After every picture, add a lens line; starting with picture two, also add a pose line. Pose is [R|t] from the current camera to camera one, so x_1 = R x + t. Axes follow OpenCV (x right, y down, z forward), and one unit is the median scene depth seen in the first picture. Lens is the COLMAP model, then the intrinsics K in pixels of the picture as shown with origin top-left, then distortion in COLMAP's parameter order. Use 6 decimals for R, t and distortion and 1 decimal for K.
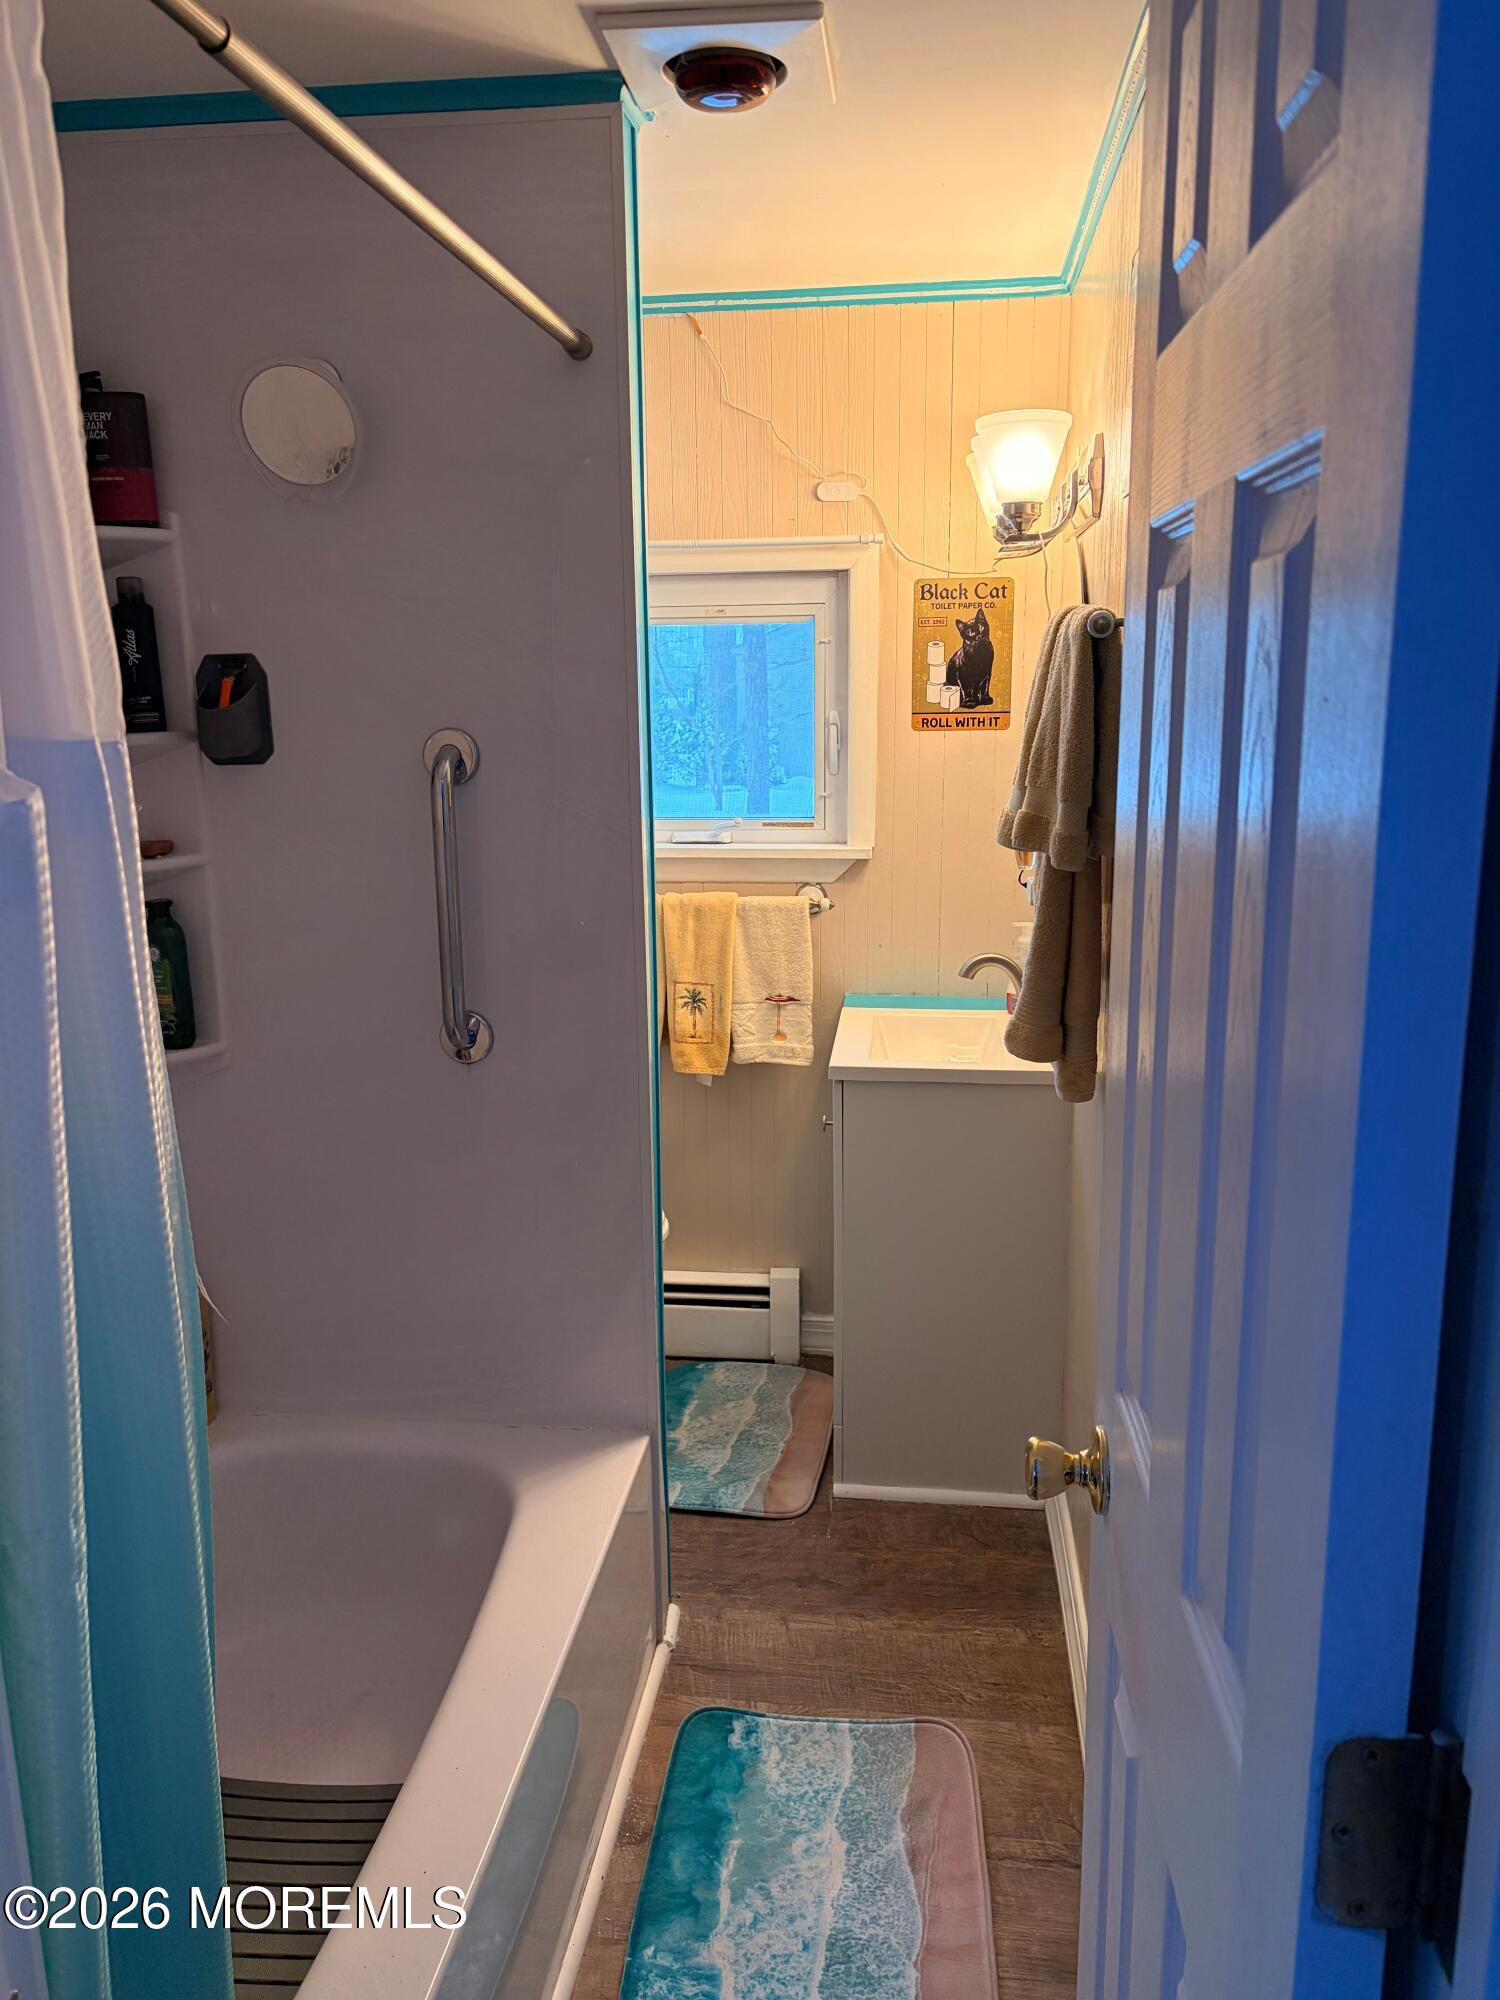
lens RADIAL K [[1517.0, 0, 755.0], [0, 1517.0, 1004.8], [0, 0, 1]] dist [0.017330, -0.027688]
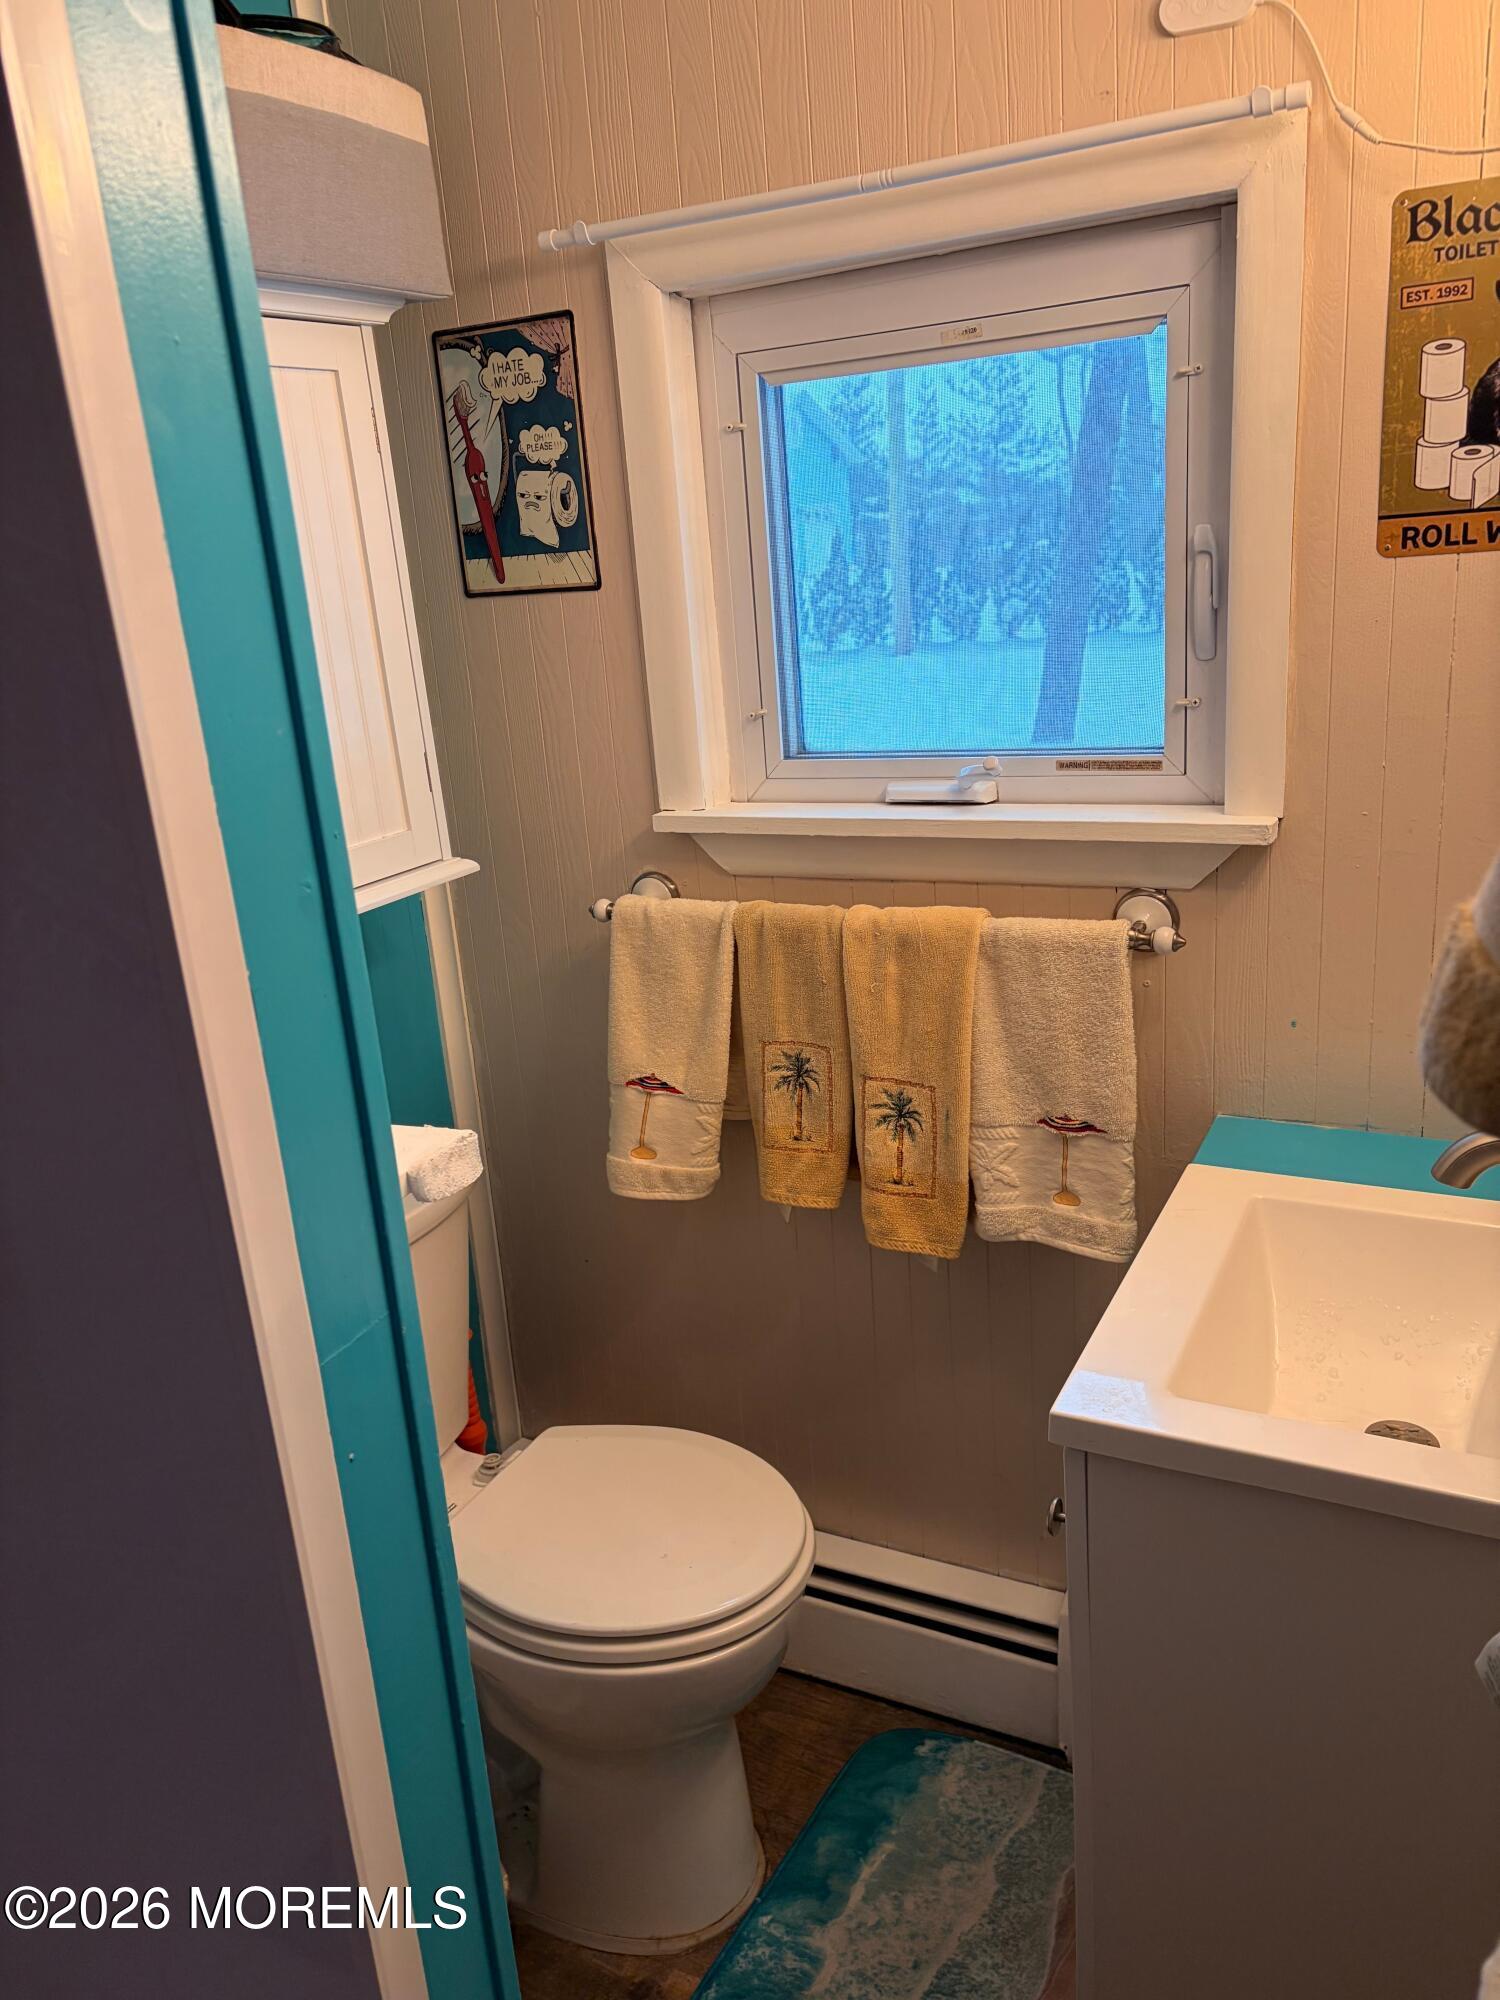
lens RADIAL K [[1517.0, 0, 742.1], [0, 1517.0, 983.4], [0, 0, 1]] dist [0.017330, -0.027688]
pose [[0.930817, 0.045537, -0.362637, 0.095488], [-0.019478, 0.996978, 0.075197, -0.085083], [0.364966, -0.062931, 0.928892, 0.504086]]
